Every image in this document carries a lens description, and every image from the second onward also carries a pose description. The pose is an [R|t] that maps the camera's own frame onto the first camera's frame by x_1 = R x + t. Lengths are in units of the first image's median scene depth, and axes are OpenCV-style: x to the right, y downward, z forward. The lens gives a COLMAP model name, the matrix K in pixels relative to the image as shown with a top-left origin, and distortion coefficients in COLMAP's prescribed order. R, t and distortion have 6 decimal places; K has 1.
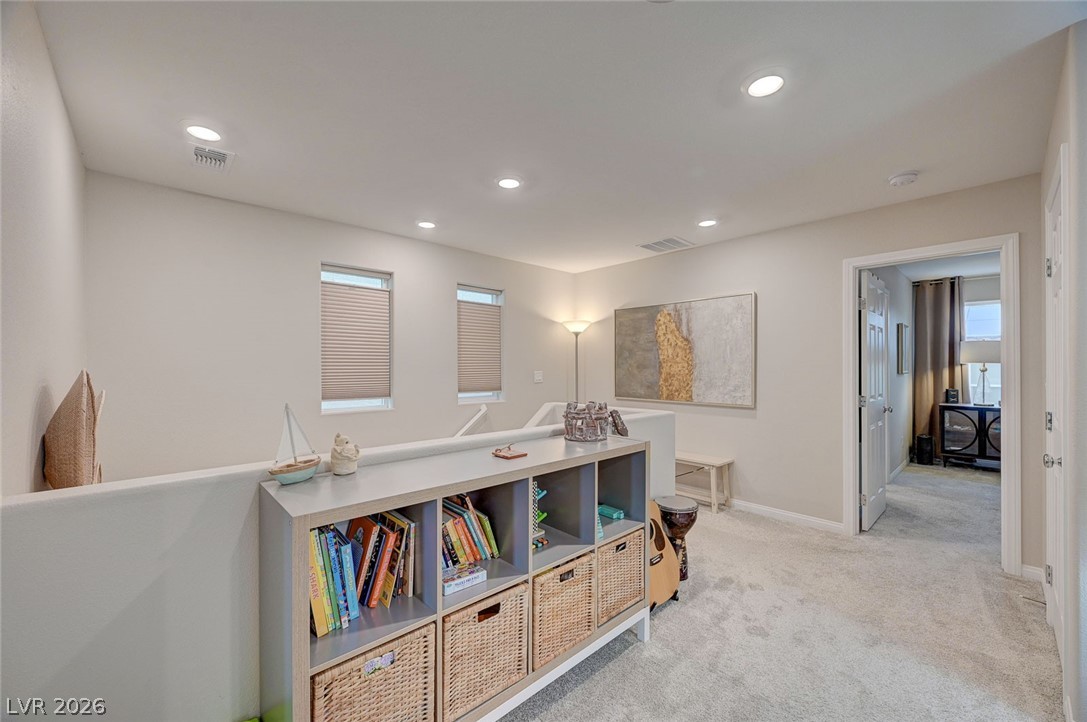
lens RADIAL K [[428.2, 0, 536.4], [0, 428.2, 367.0], [0, 0, 1]] dist [-0.002222, 0.000421]
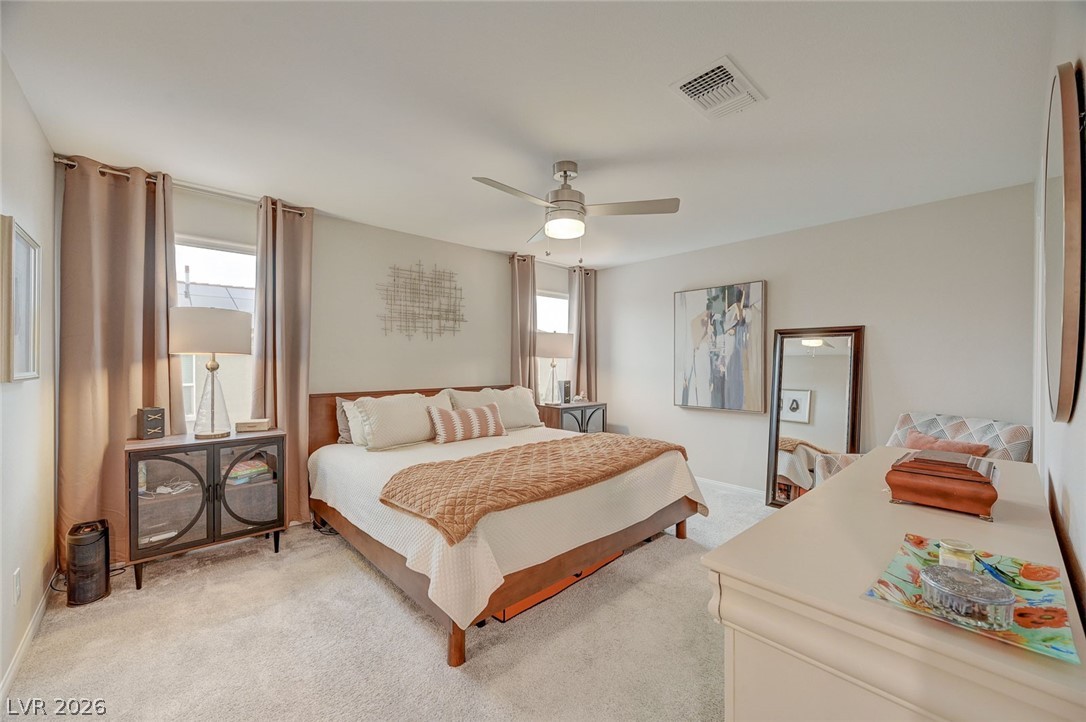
lens RADIAL K [[427.8, 0, 550.8], [0, 427.8, 365.0], [0, 0, 1]] dist [-0.002222, 0.000421]
pose [[0.009231, 0.003407, 0.999952, 0.508649], [0.004431, 0.999984, -0.003448, 0.007520], [-0.999948, 0.004463, 0.009216, 0.557879]]
